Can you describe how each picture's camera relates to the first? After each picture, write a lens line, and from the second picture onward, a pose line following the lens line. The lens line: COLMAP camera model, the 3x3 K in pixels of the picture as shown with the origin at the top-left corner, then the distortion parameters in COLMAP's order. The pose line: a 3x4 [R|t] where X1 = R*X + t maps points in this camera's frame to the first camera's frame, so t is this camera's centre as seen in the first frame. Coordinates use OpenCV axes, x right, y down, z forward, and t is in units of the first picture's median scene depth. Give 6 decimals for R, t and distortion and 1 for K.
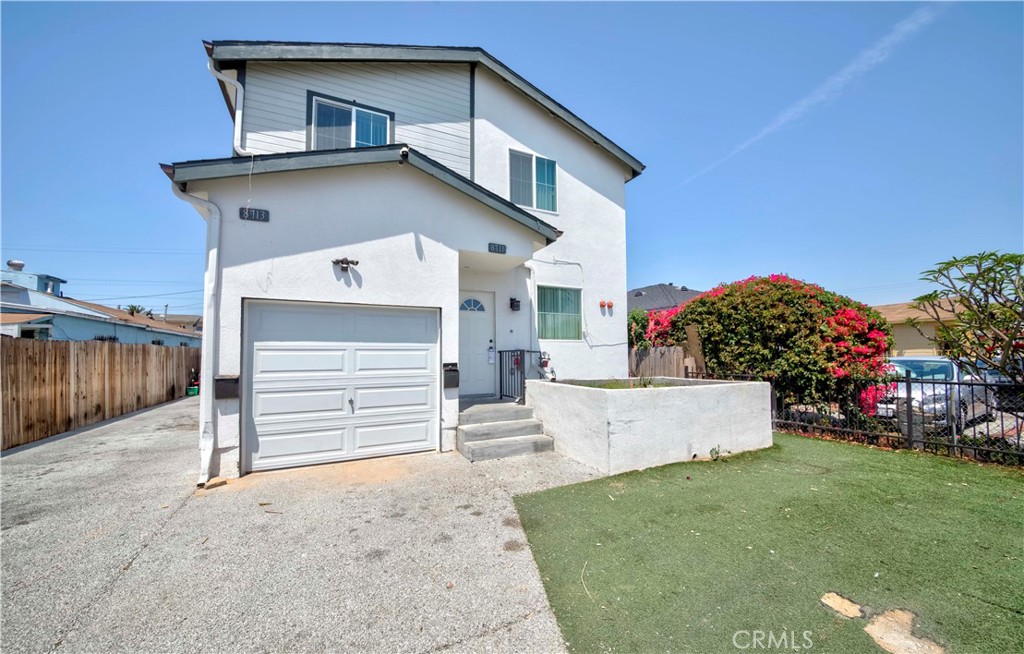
lens RADIAL K [[380.5, 0, 512.0], [0, 380.5, 327.0], [0, 0, 1]] dist [-0.000072, -0.010918]
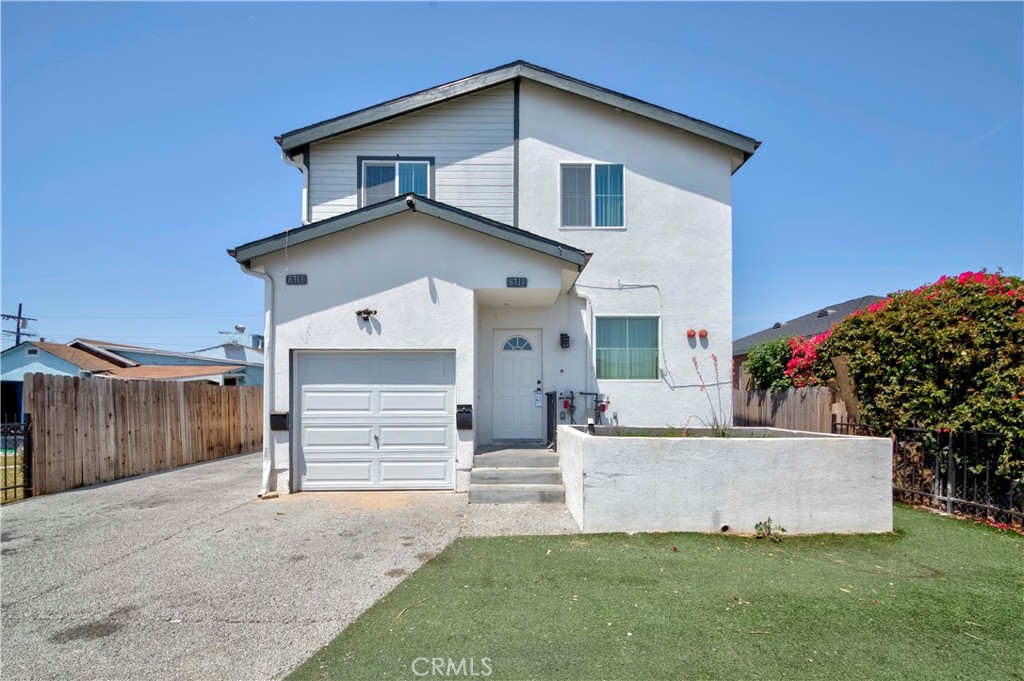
lens RADIAL K [[436.3, 0, 511.8], [0, 436.3, 383.0], [0, 0, 1]] dist [-0.010117, -0.000502]
pose [[0.902946, -0.010724, -0.429621, 0.401135], [0.026886, 0.999140, 0.031566, 0.005173], [0.428913, -0.040053, 0.902458, 0.025446]]
